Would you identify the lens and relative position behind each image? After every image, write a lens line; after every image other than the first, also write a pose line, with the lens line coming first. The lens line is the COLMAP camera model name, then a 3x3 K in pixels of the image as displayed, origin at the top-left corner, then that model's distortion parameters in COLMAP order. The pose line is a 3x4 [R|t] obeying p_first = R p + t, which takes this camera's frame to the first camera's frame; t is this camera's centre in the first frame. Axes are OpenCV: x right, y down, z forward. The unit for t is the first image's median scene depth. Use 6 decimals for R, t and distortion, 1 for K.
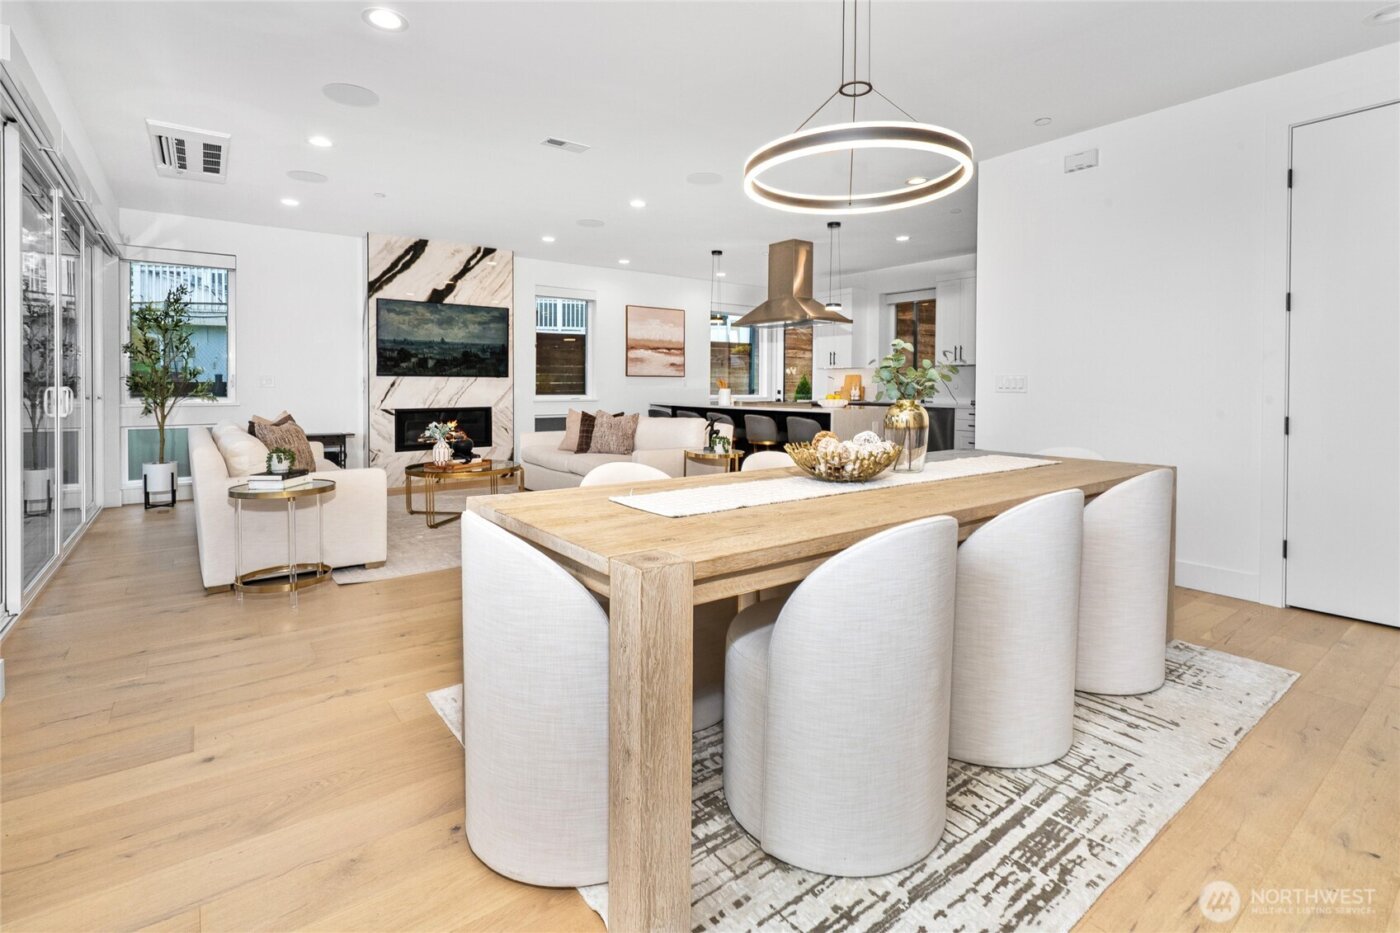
lens RADIAL K [[651.0, 0, 700.0], [0, 651.0, 397.1], [0, 0, 1]] dist [0.001946, 0.000044]
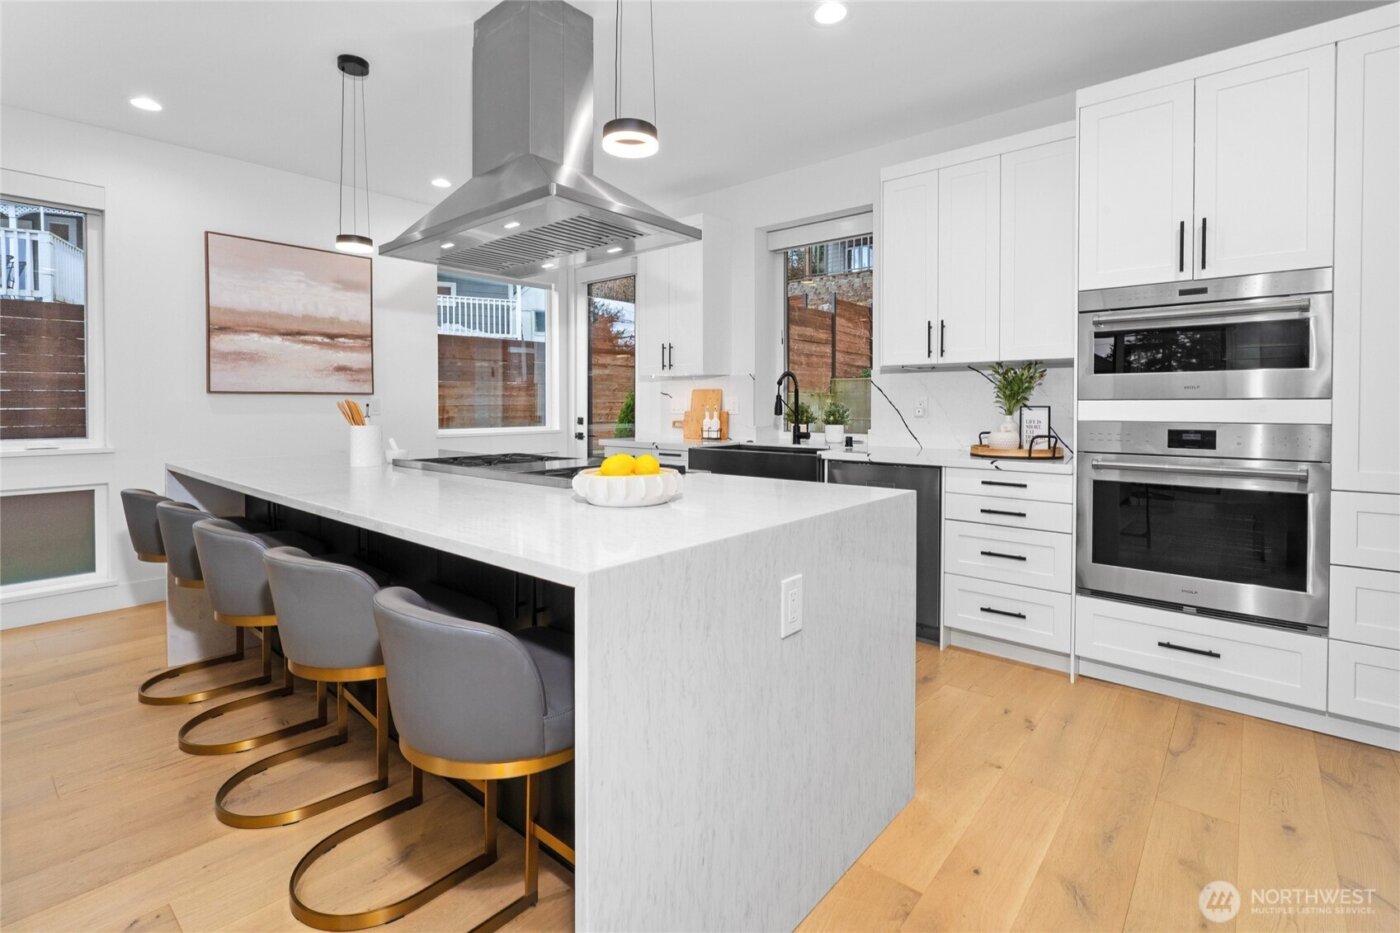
lens RADIAL K [[651.0, 0, 702.7], [0, 651.0, 416.1], [0, 0, 1]] dist [0.001946, 0.000044]
pose [[0.975219, -0.010876, 0.220975, 0.114241], [0.011045, 0.999939, 0.000470, -0.012470], [-0.220967, 0.001982, 0.975279, 0.482651]]
